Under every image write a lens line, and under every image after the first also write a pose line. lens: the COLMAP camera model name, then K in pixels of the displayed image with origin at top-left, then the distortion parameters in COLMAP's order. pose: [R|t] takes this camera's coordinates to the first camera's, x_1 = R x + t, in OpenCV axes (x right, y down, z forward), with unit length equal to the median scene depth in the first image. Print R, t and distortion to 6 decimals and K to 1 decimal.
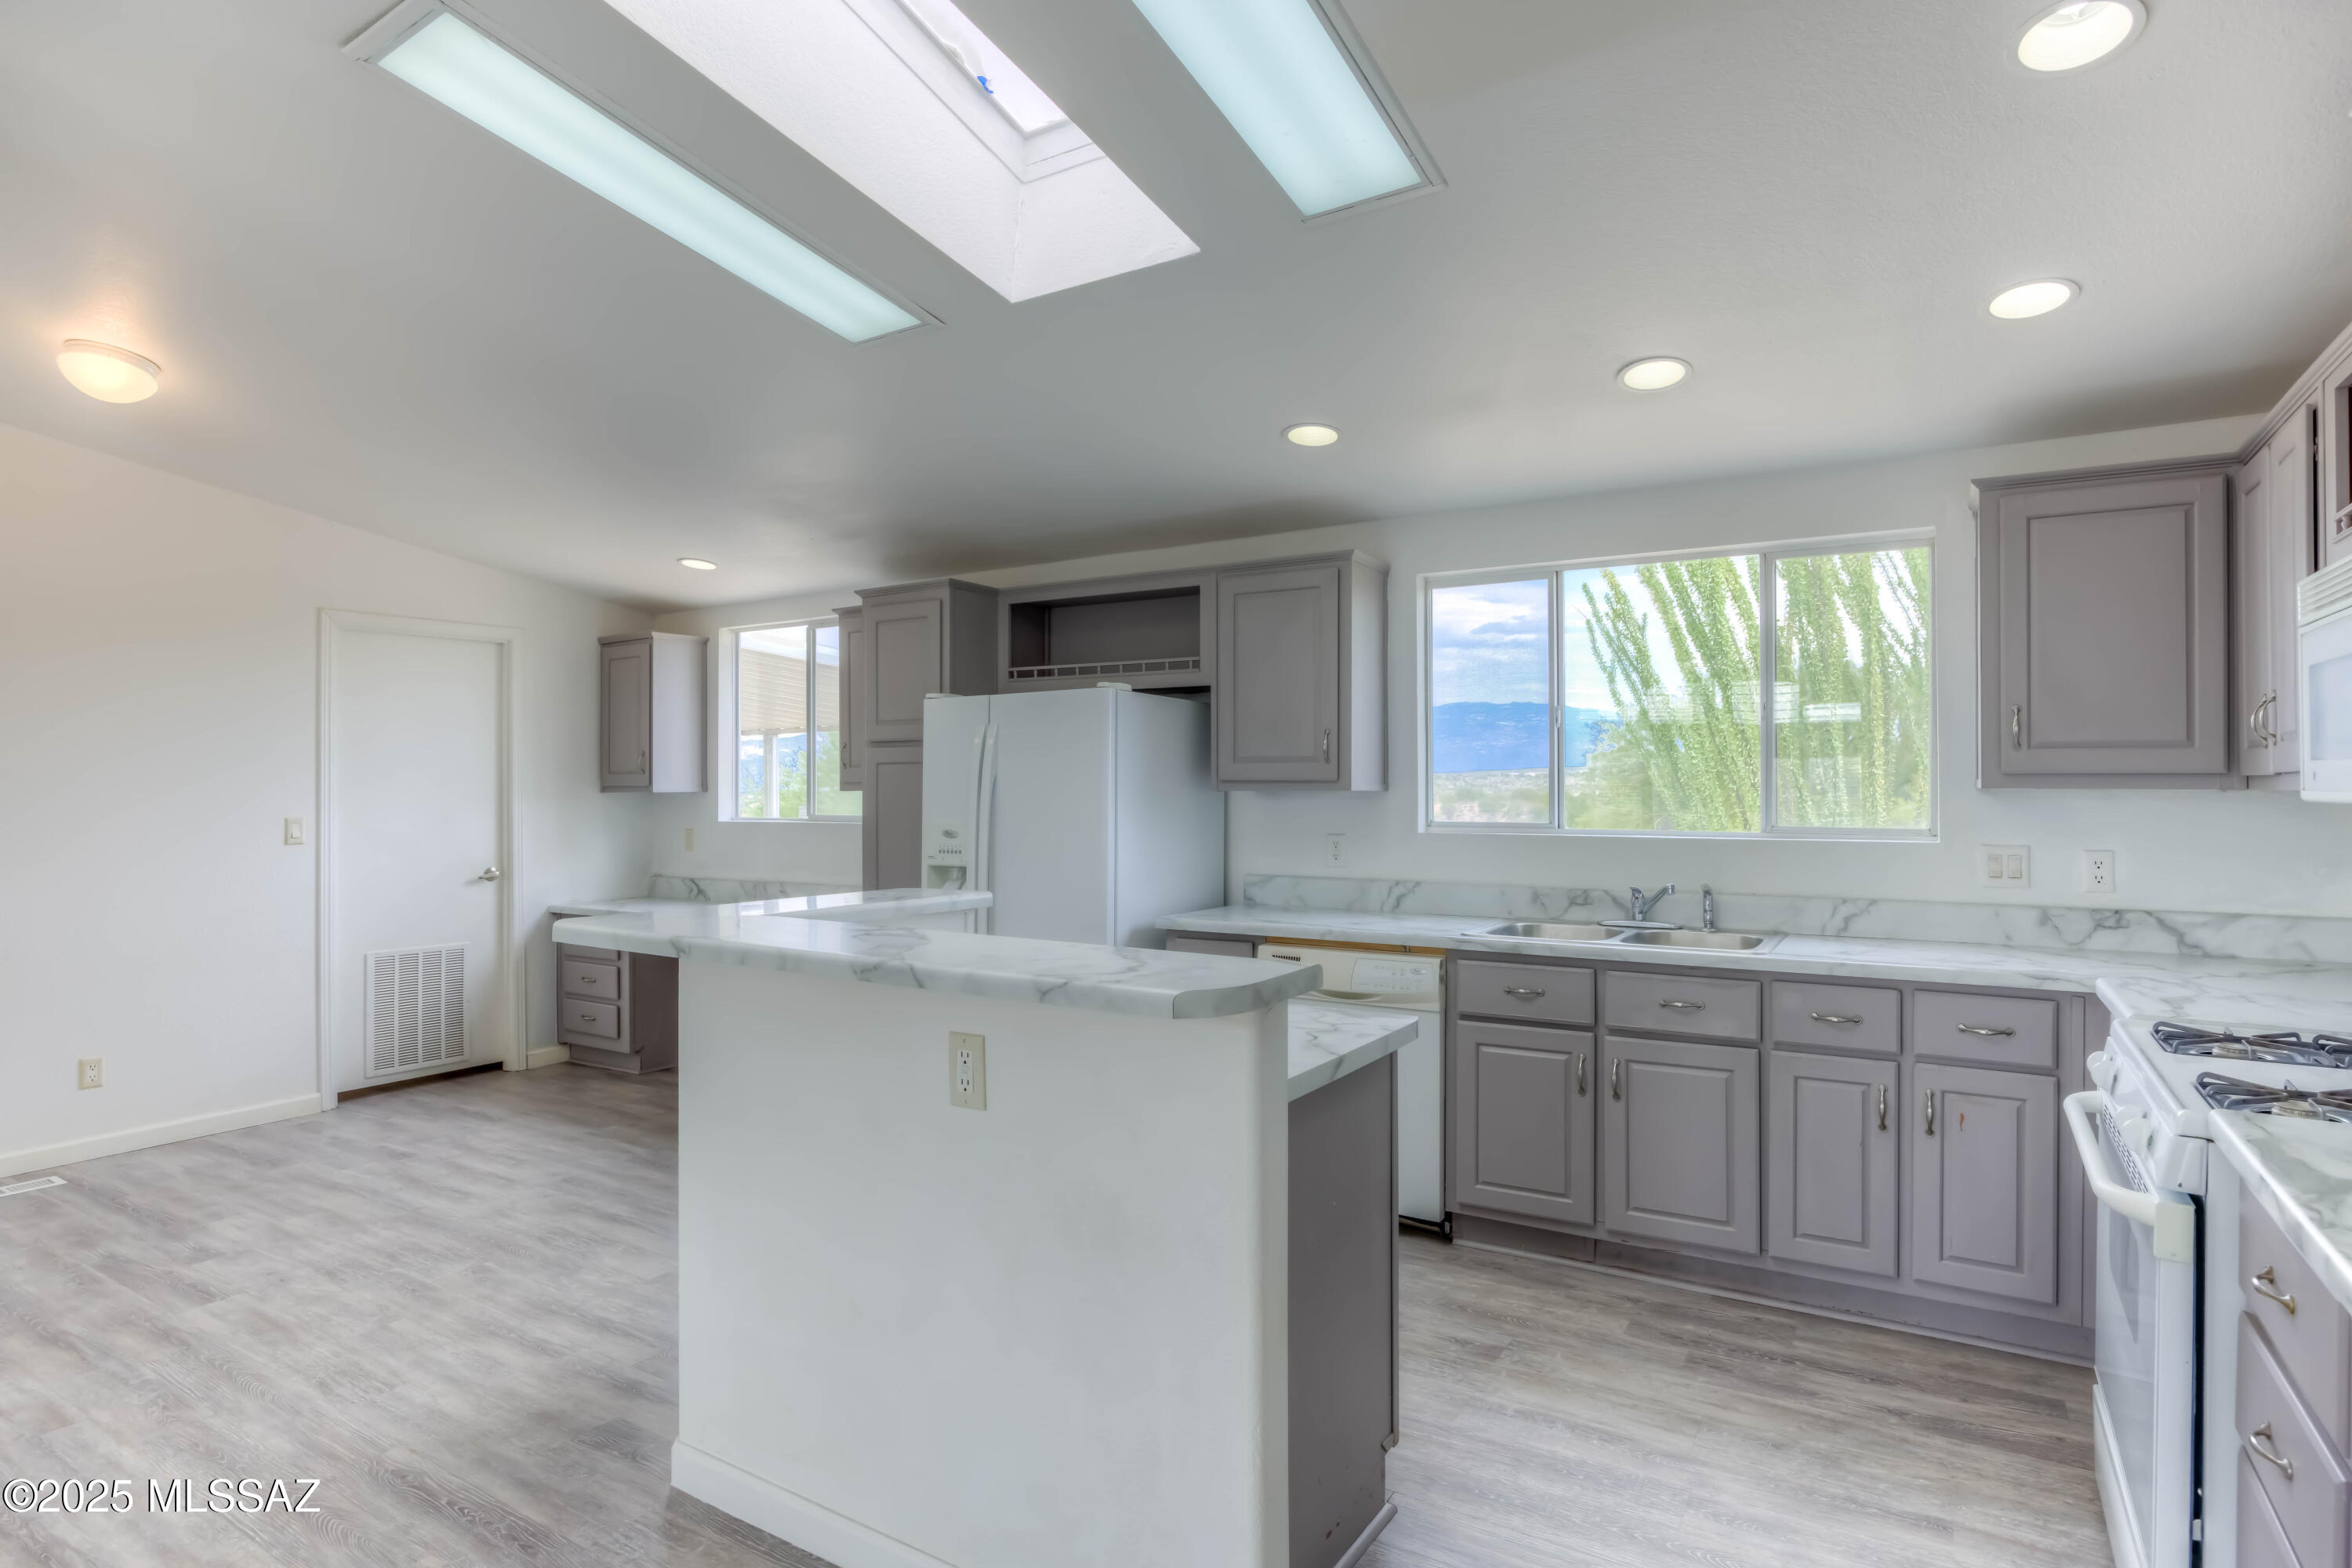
lens RADIAL K [[1228.6, 0, 1185.1], [0, 1228.6, 783.1], [0, 0, 1]] dist [-0.027112, 0.001239]
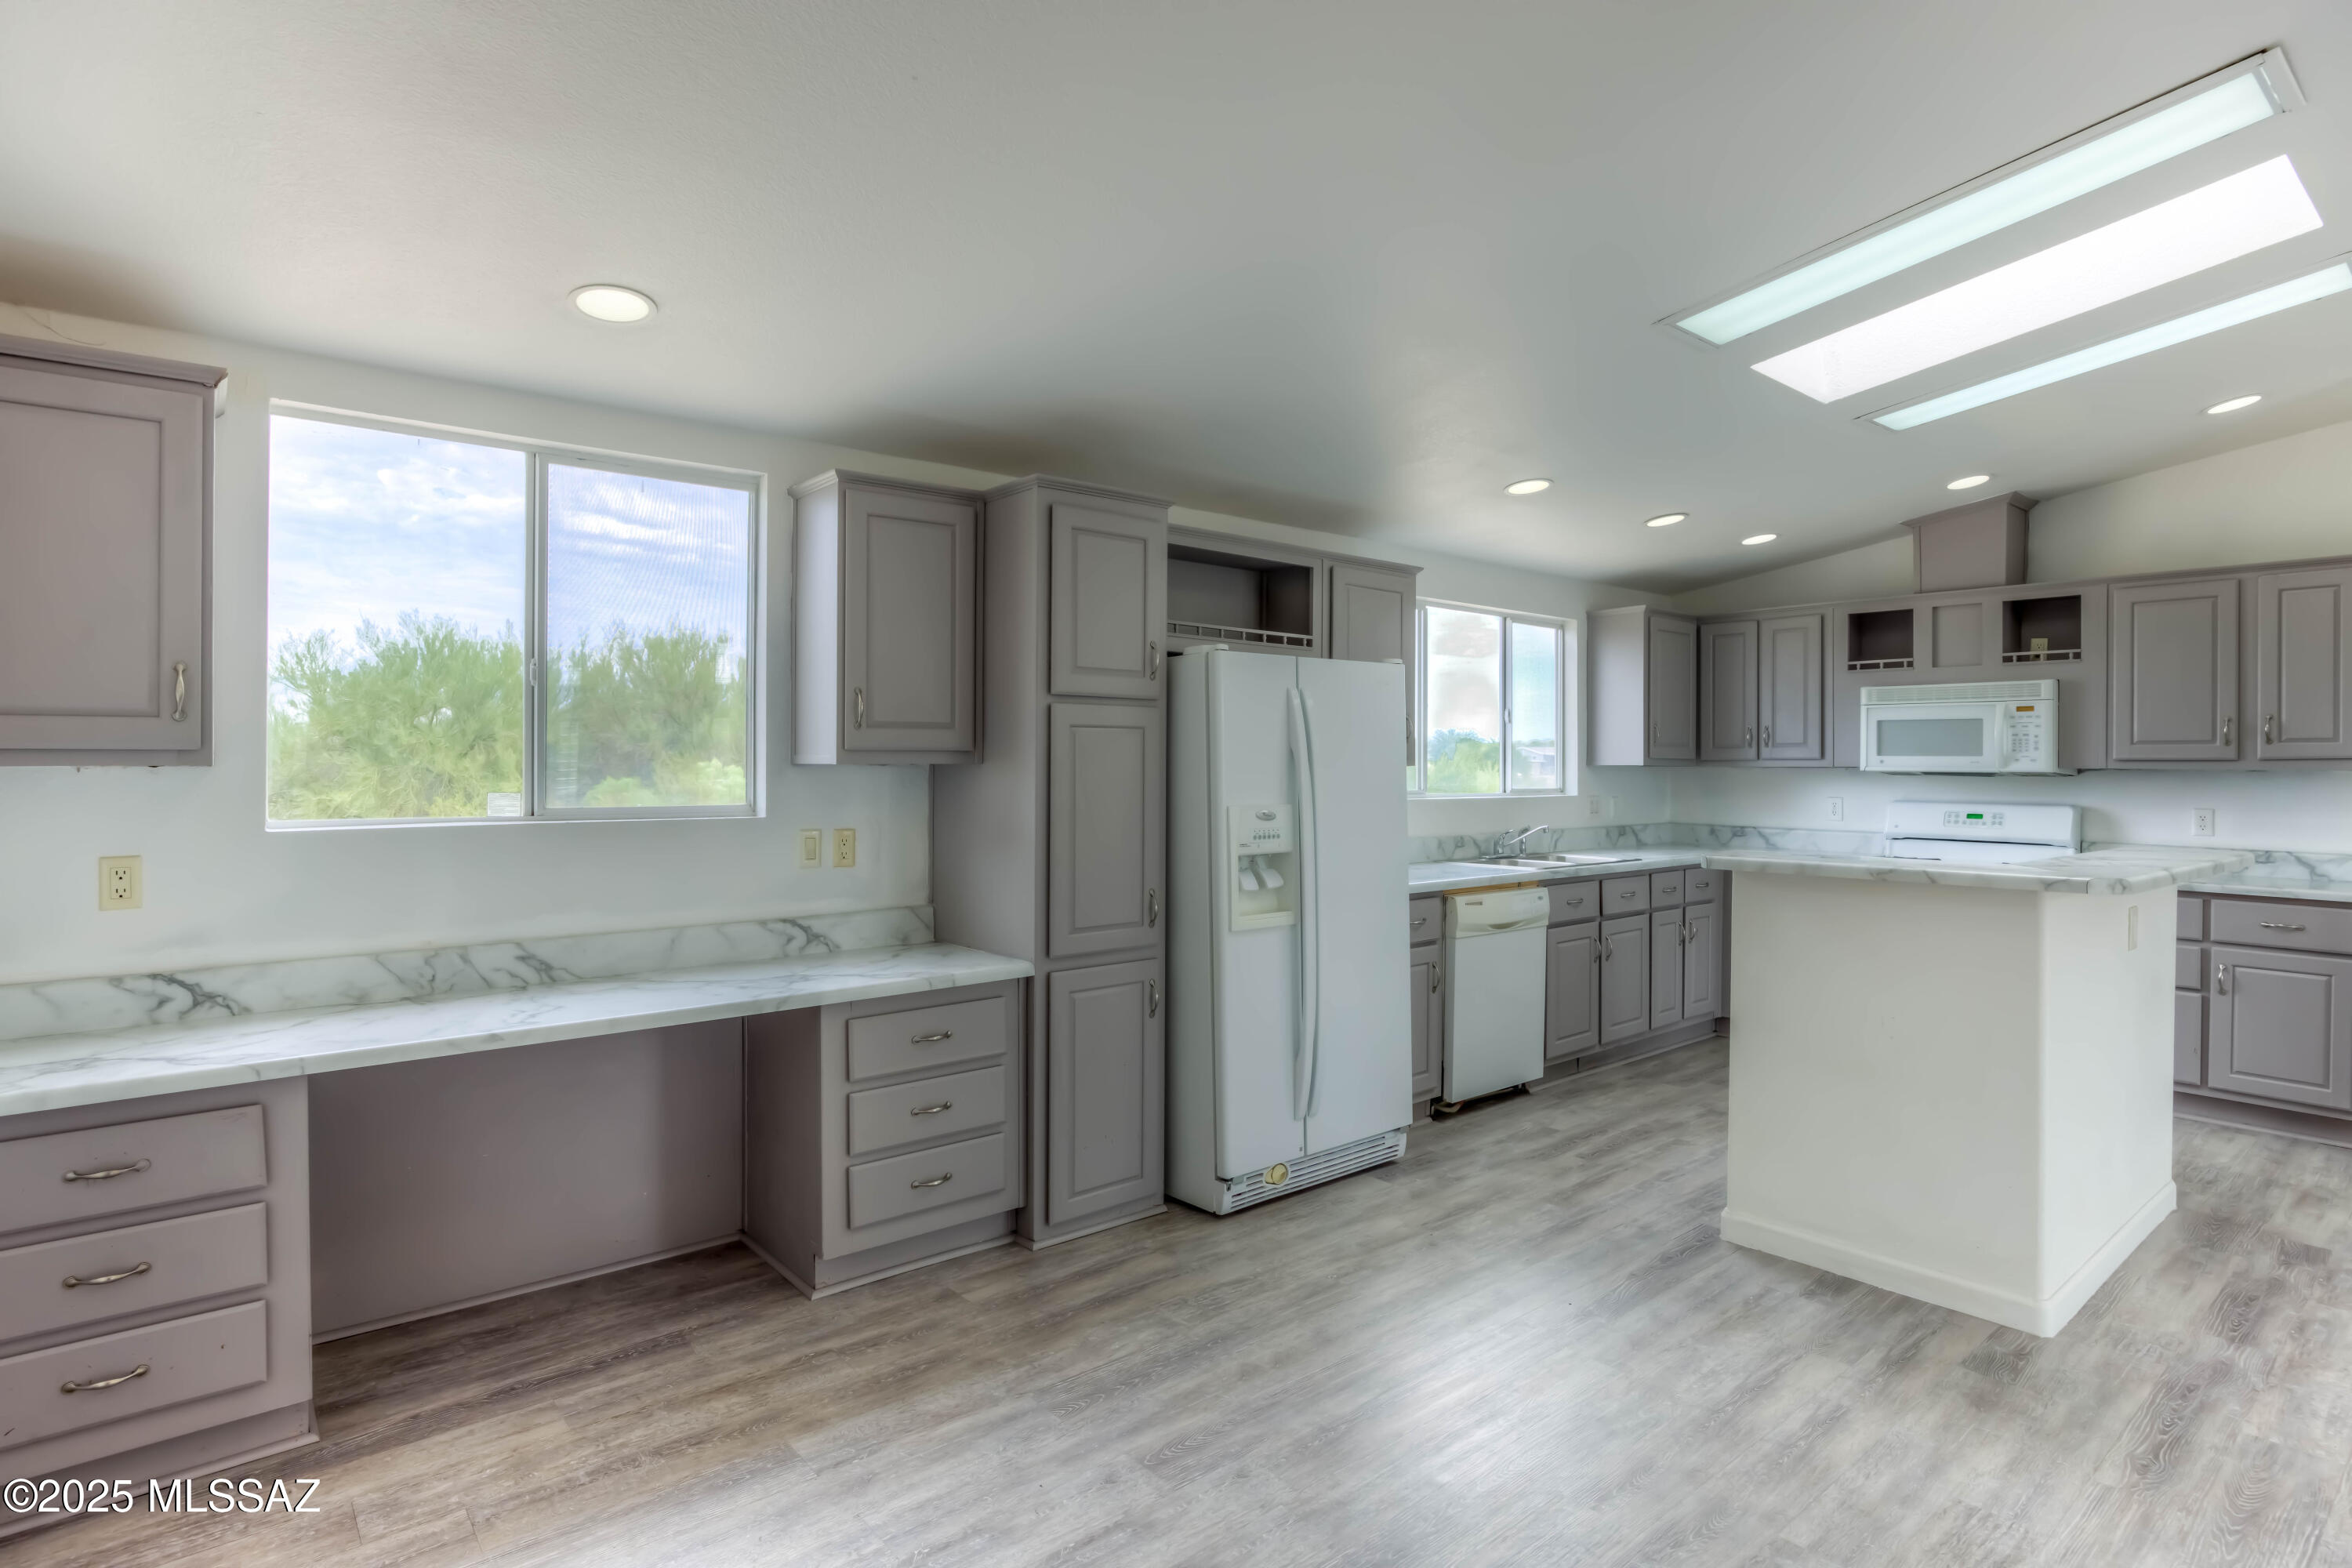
lens RADIAL K [[1201.3, 0, 1168.4], [0, 1201.3, 757.0], [0, 0, 1]] dist [-0.005333, -0.001784]
pose [[0.306065, 0.007457, 0.951981, -1.024634], [-0.010152, 0.999938, -0.004568, 0.004429], [-0.951956, -0.008266, 0.306122, 0.822275]]
